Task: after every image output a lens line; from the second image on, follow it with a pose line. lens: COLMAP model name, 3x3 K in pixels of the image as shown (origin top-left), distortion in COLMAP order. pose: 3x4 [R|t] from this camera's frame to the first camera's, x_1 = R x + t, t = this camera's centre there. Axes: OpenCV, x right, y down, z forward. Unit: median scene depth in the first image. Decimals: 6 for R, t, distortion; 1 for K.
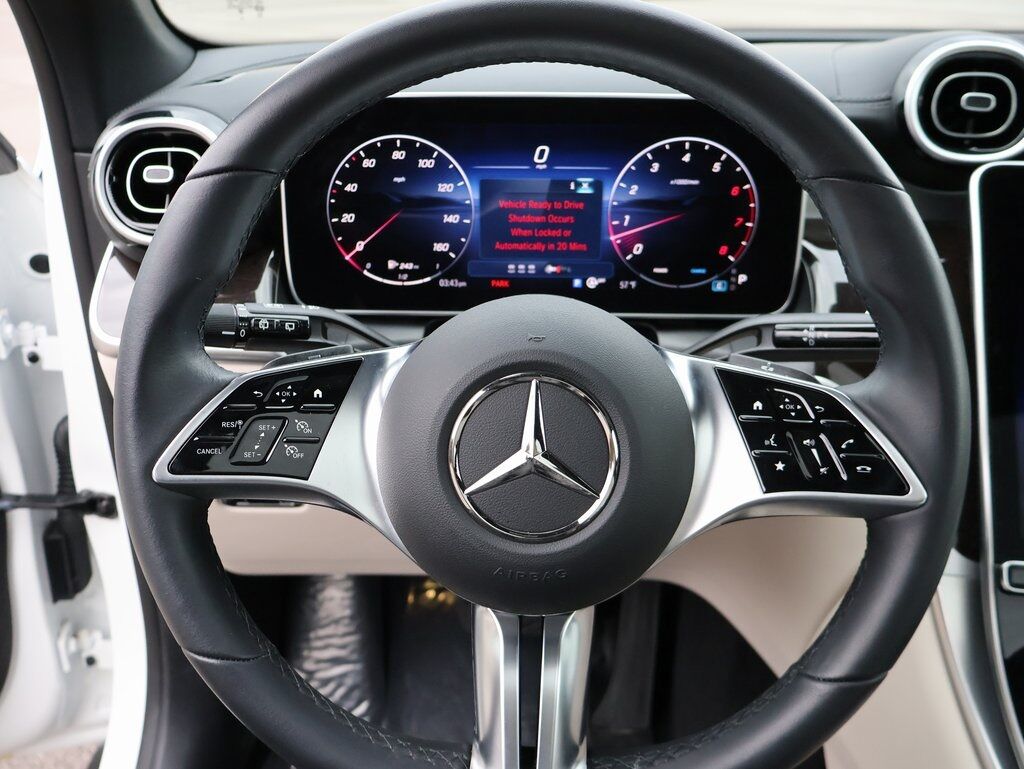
lens RADIAL K [[983.6, 0, 523.8], [0, 983.6, 378.3], [0, 0, 1]] dist [-0.005947, 0.000000]
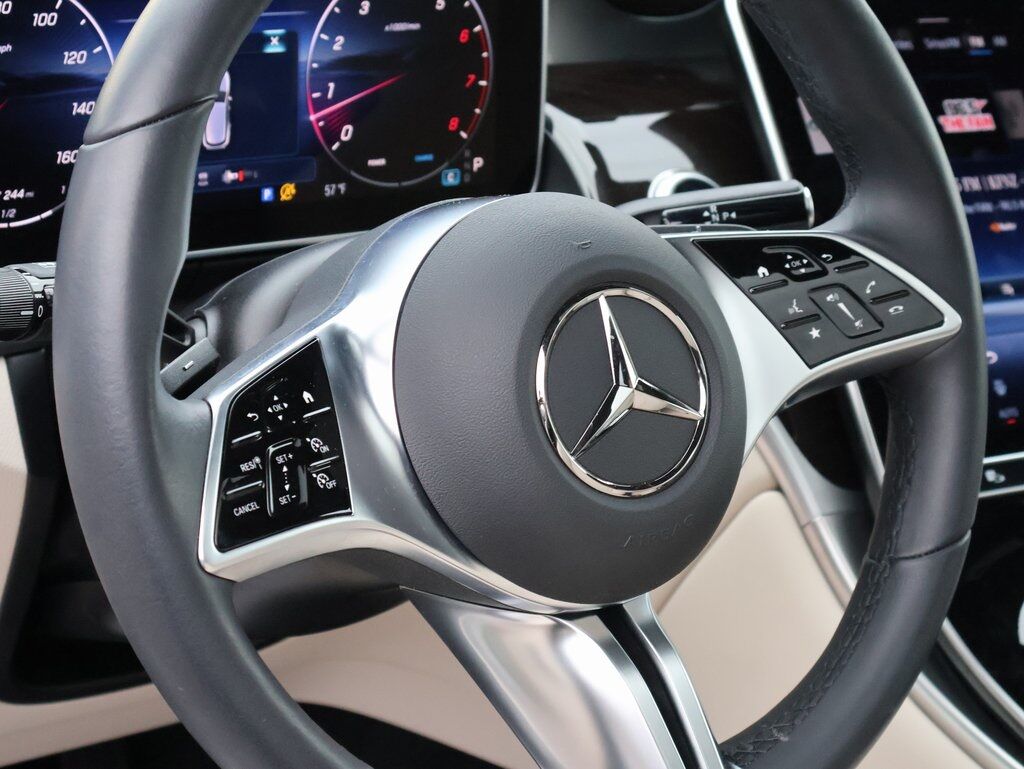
lens RADIAL K [[2325.0, 0, 564.4], [0, 2325.0, 370.1], [0, 0, 1]] dist [0.052037, 0.000000]
pose [[0.777014, -0.146188, 0.612274, -0.748385], [0.170646, 0.985156, 0.018658, 0.019449], [-0.605912, 0.089984, 0.790426, -0.294968]]
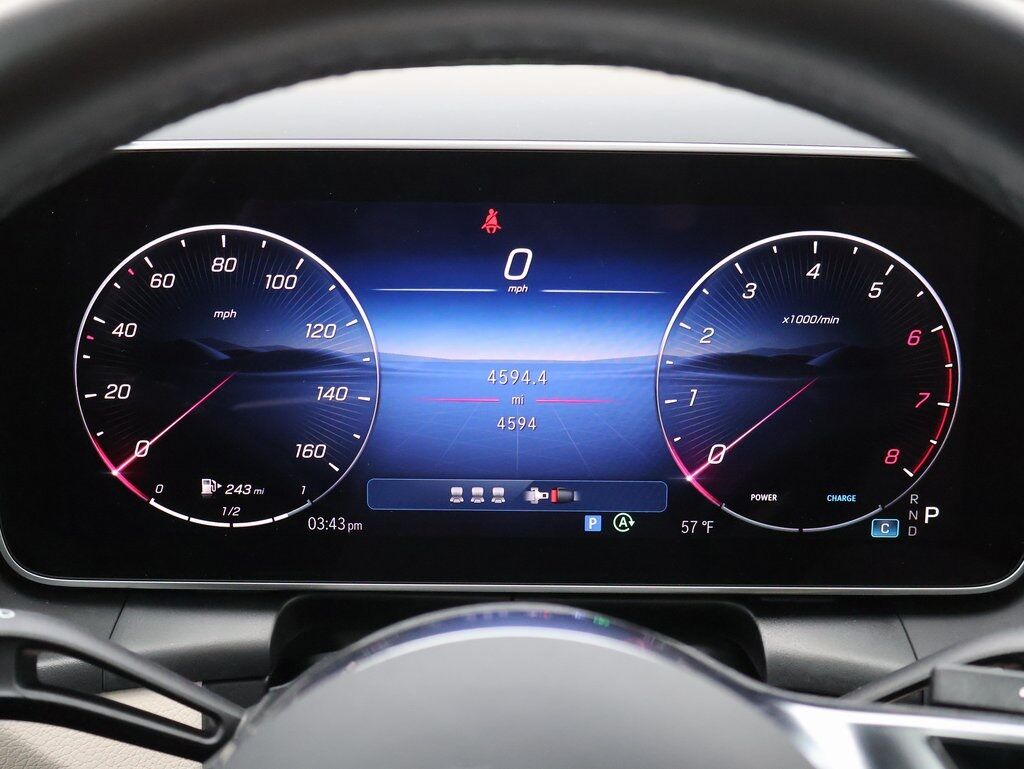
lens RADIAL K [[1517.7, 0, 543.3], [0, 1517.7, 368.8], [0, 0, 1]] dist [0.022129, 0.000000]
pose [[0.999650, -0.000764, 0.026439, 0.010483], [0.004302, 0.990964, -0.134058, -0.074001], [-0.026098, 0.134125, 0.990621, 0.256139]]
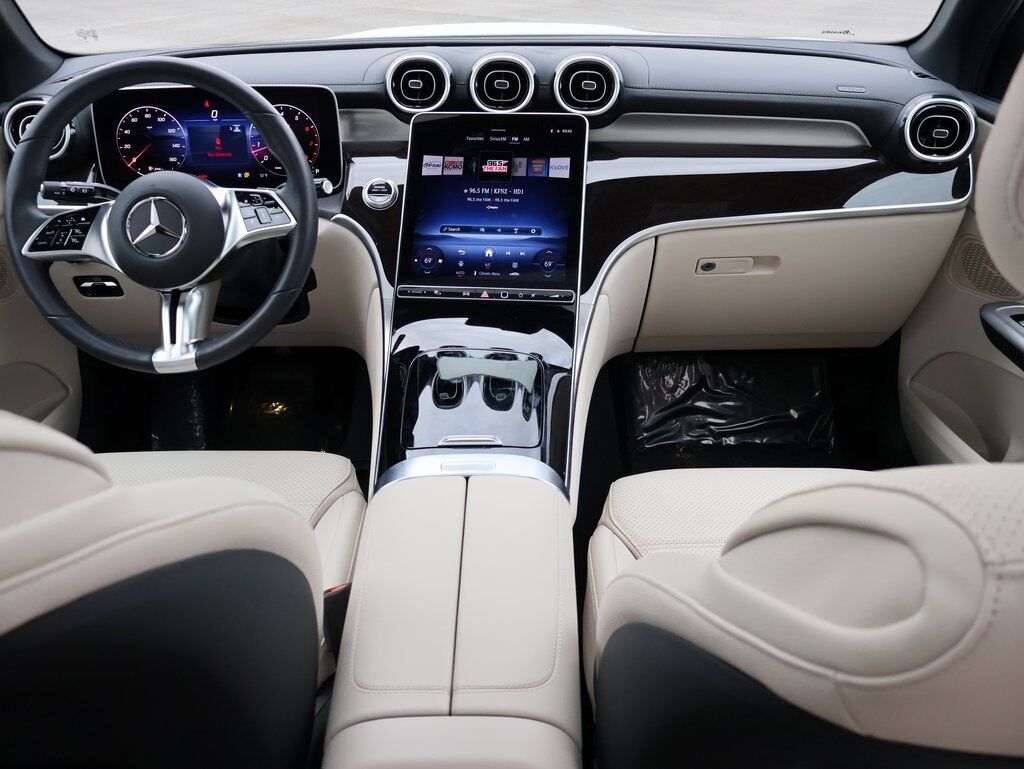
lens RADIAL K [[983.6, 0, 530.6], [0, 983.6, 362.7], [0, 0, 1]] dist [-0.005947, 0.000000]
pose [[0.999667, -0.024954, 0.006630, 0.667227], [0.024794, 0.999423, 0.023199, 0.275904], [-0.007205, -0.023027, 0.999709, -1.134649]]
